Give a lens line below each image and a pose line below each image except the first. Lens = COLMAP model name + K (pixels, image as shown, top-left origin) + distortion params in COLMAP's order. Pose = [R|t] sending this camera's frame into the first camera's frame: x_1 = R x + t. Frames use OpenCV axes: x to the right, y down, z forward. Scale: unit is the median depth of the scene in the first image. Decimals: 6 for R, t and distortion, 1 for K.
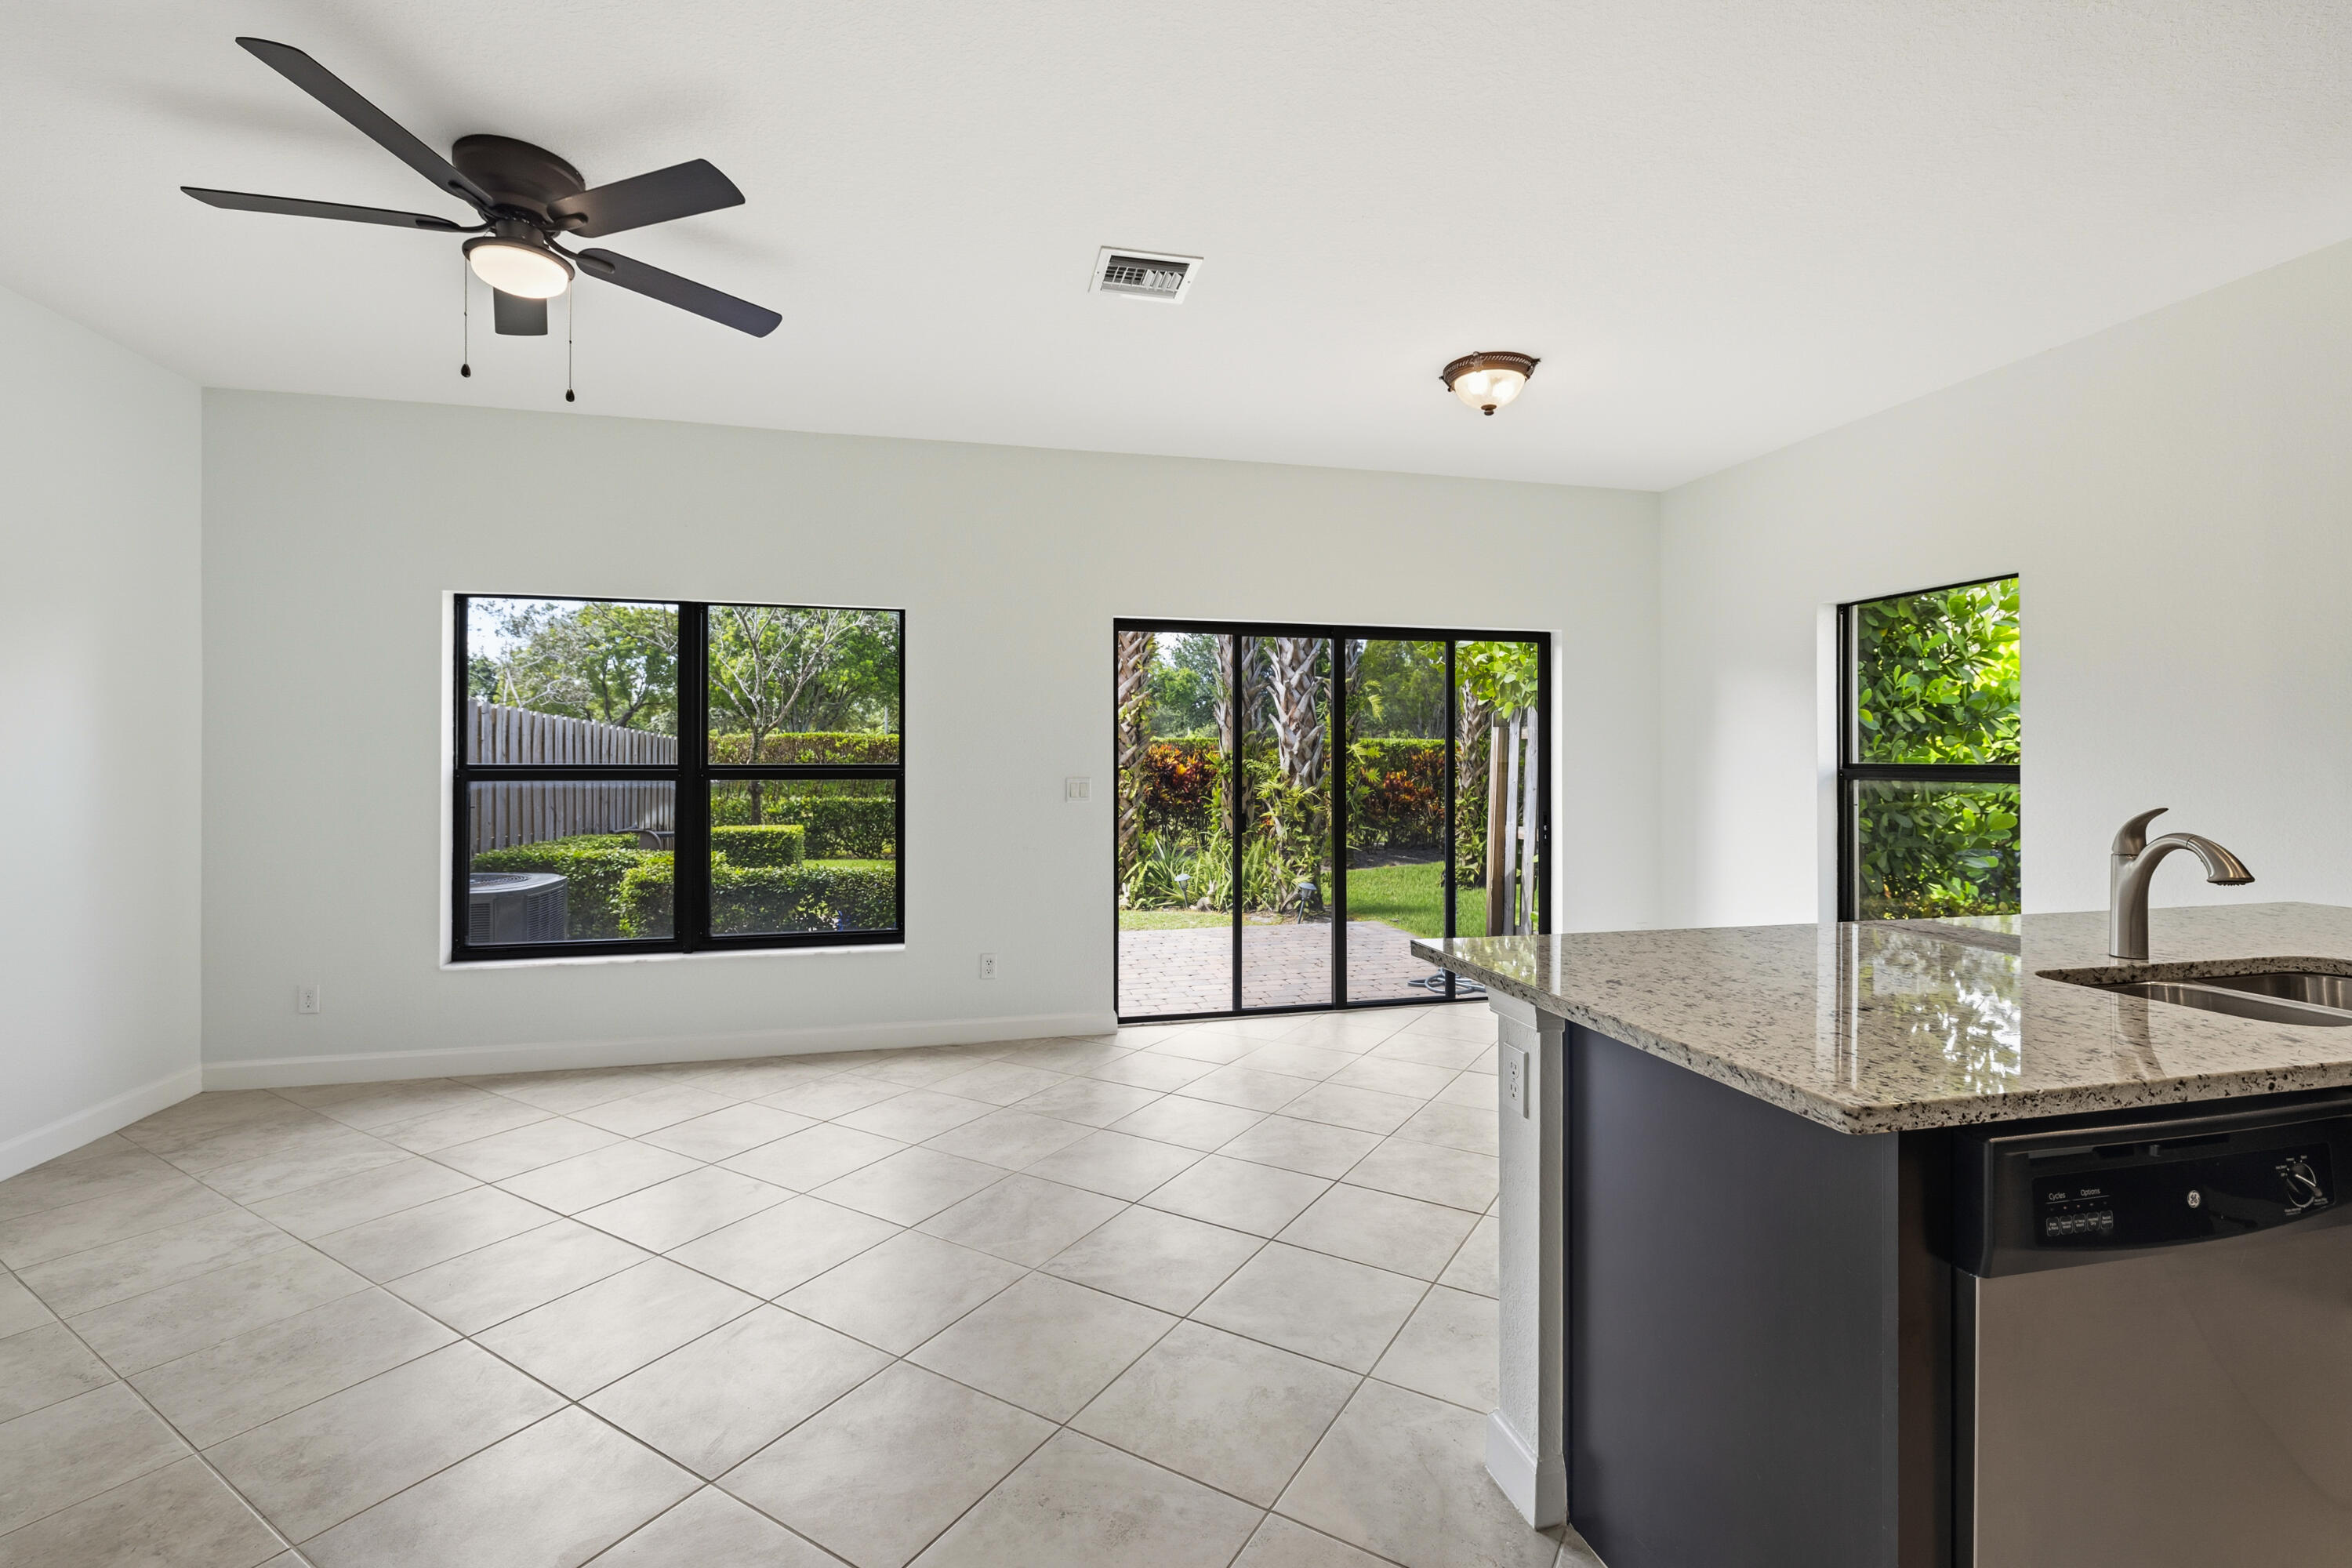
lens RADIAL K [[998.8, 0, 1200.8], [0, 998.8, 764.9], [0, 0, 1]] dist [0.001048, -0.000576]
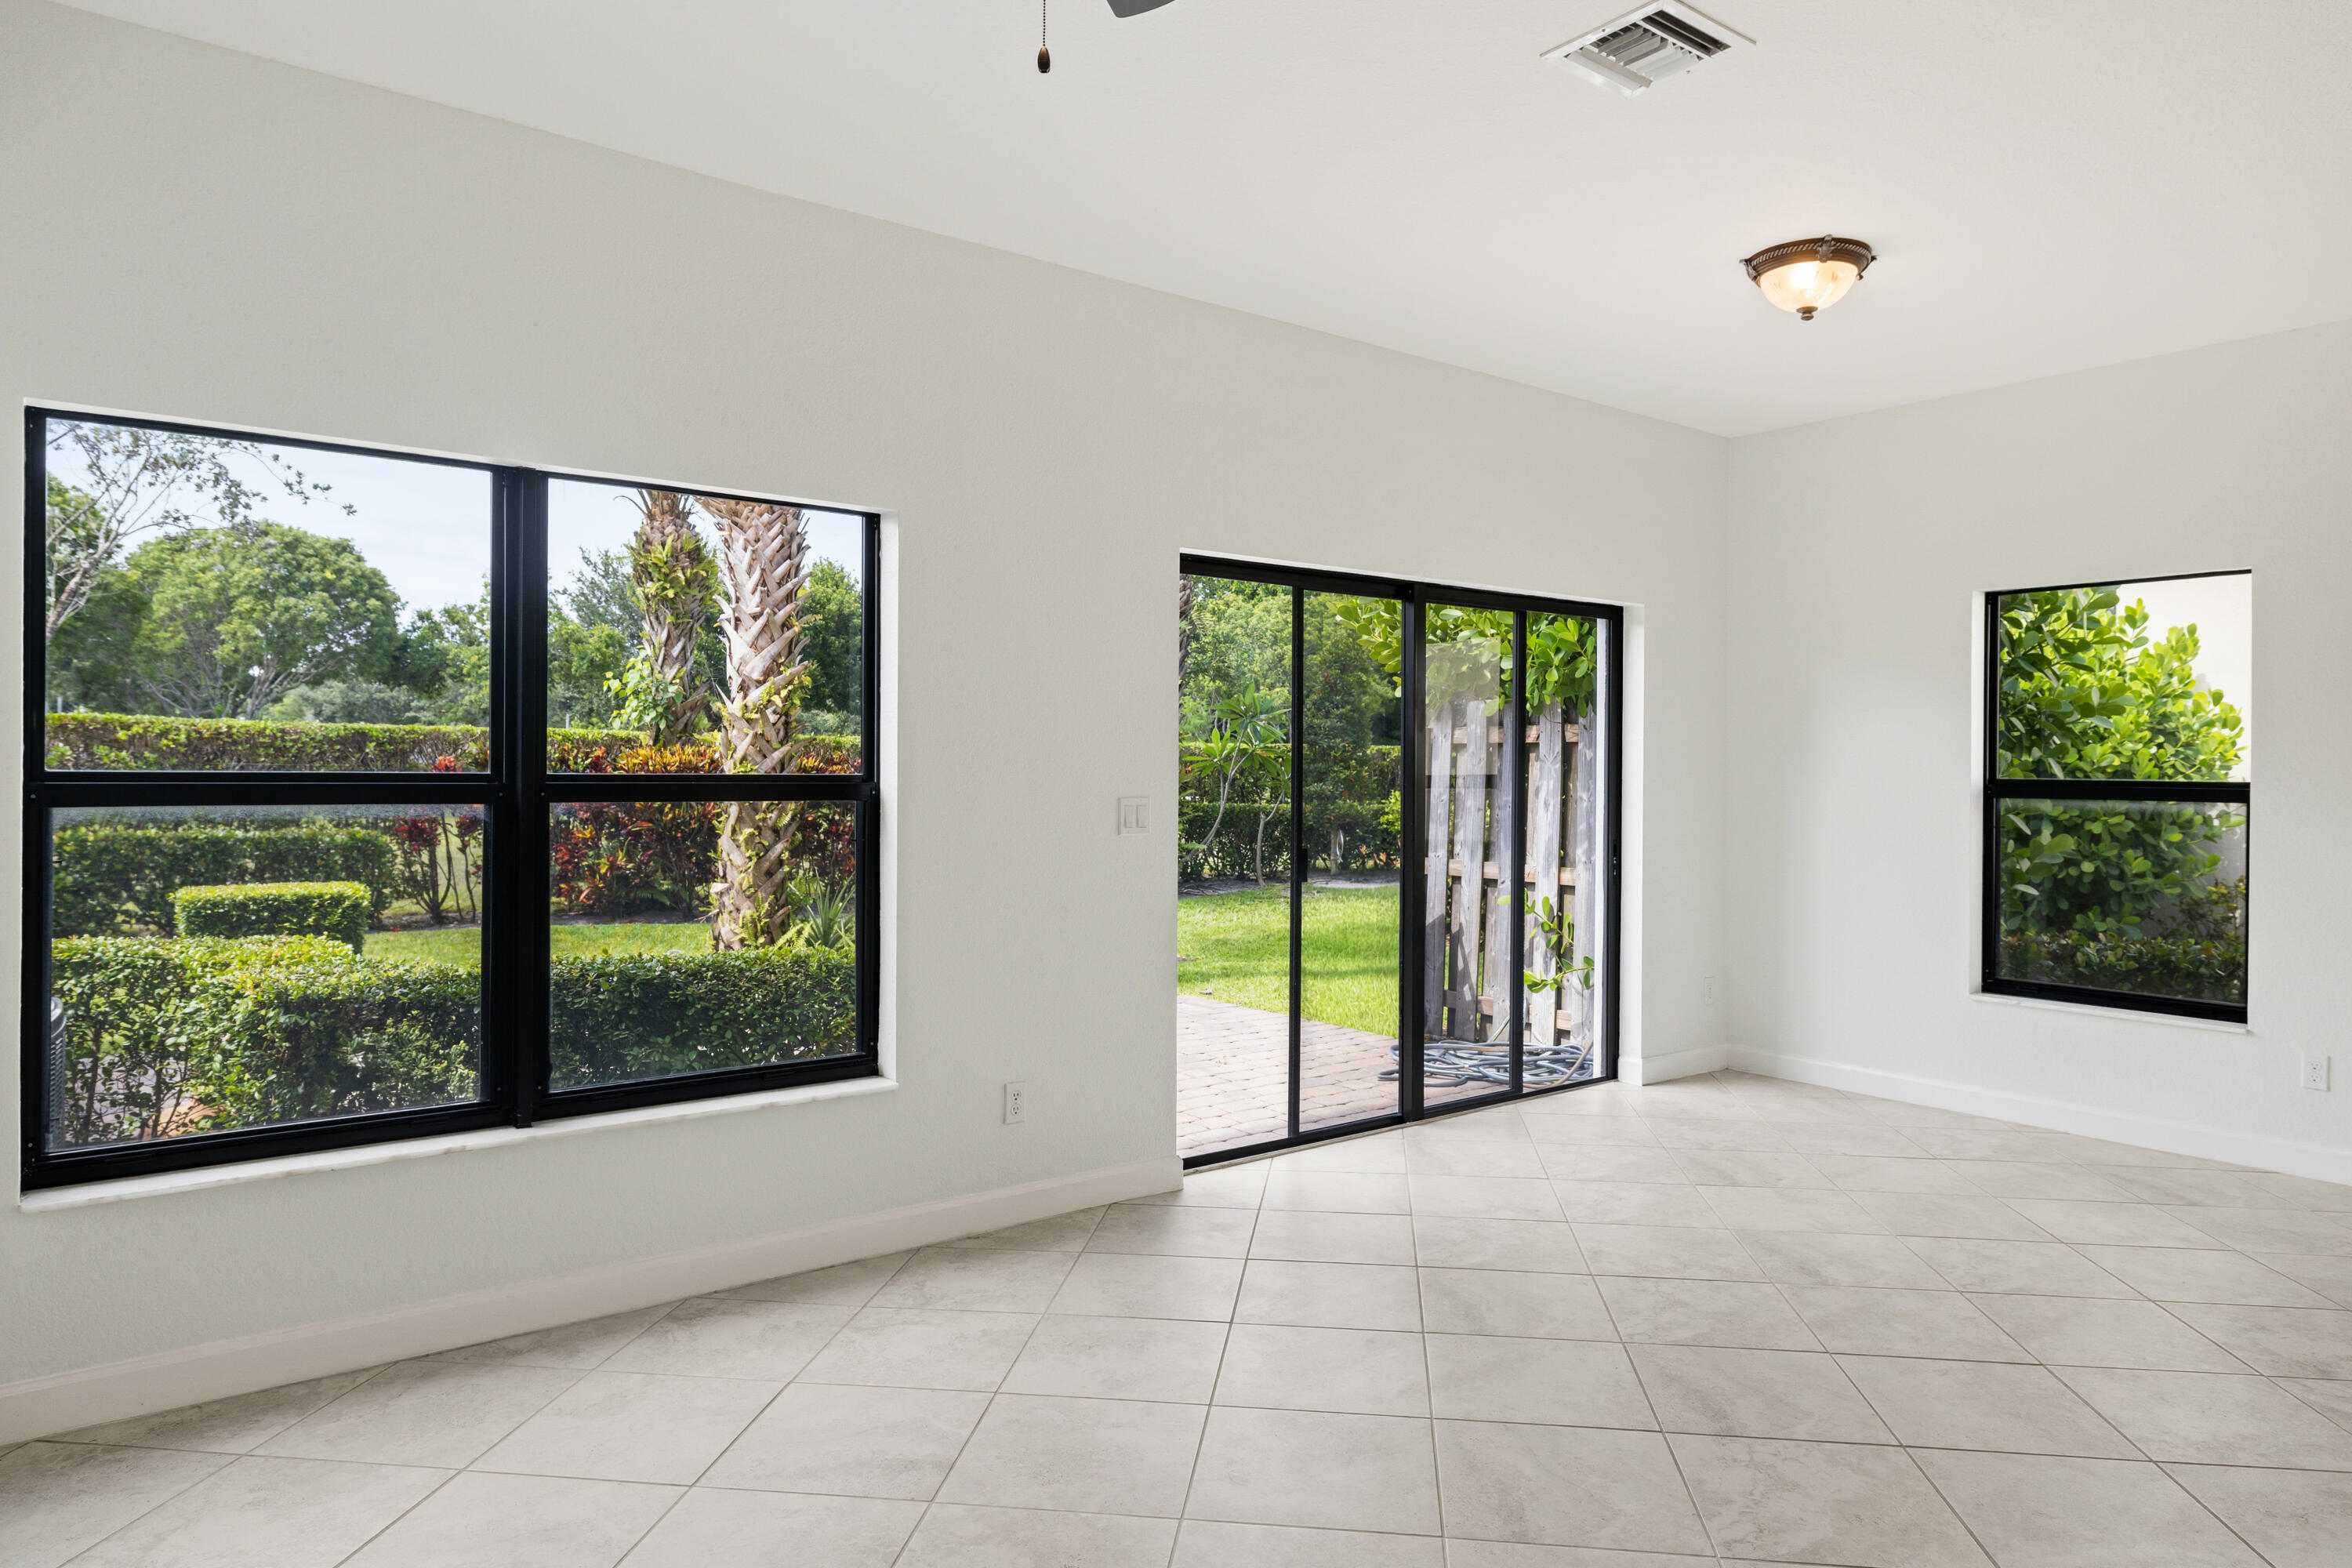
lens RADIAL K [[1403.4, 0, 1179.5], [0, 1403.4, 774.9], [0, 0, 1]] dist [0.004428, 0.000553]
pose [[0.919156, 0.003958, 0.393875, -0.452568], [-0.004015, 0.999992, -0.000680, -0.000579], [-0.393874, -0.000956, 0.919164, 0.158710]]
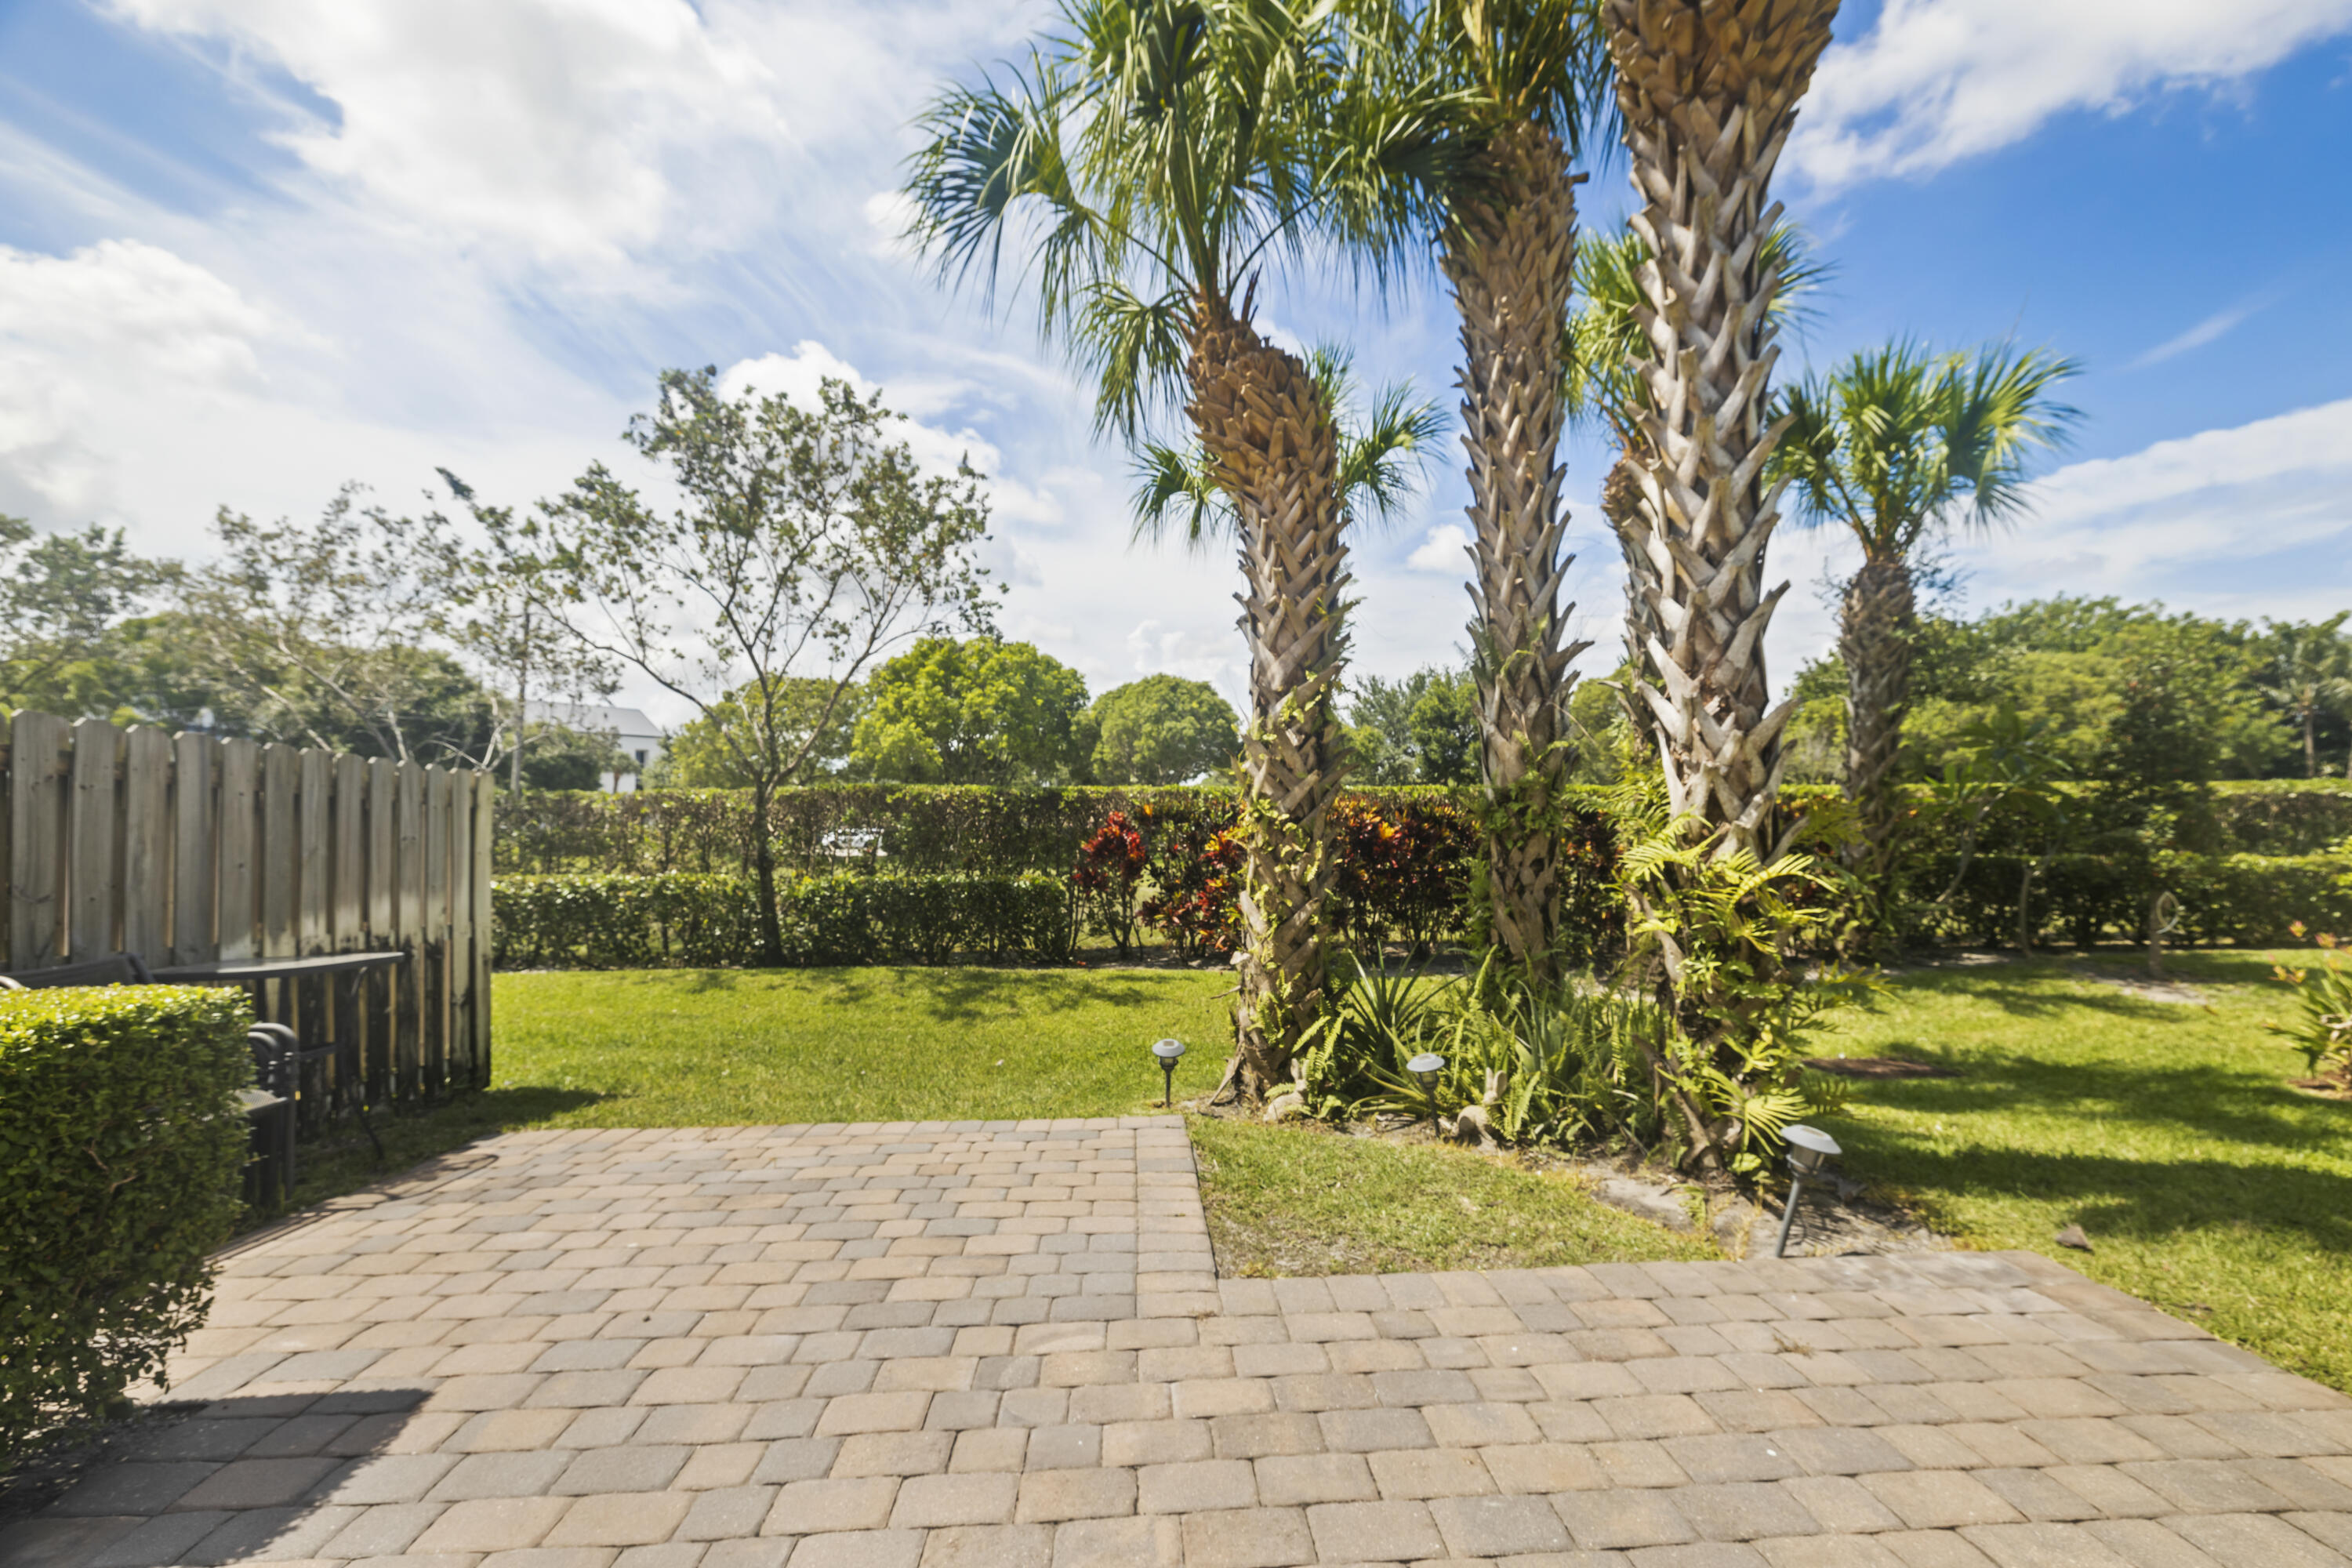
lens RADIAL K [[998.8, 0, 1177.0], [0, 998.8, 810.9], [0, 0, 1]] dist [0.001048, -0.000576]
pose [[0.979852, -0.012318, -0.199346, -0.081856], [0.007255, 0.999633, -0.026108, 0.026042], [0.199595, 0.024135, 0.979581, 1.217695]]
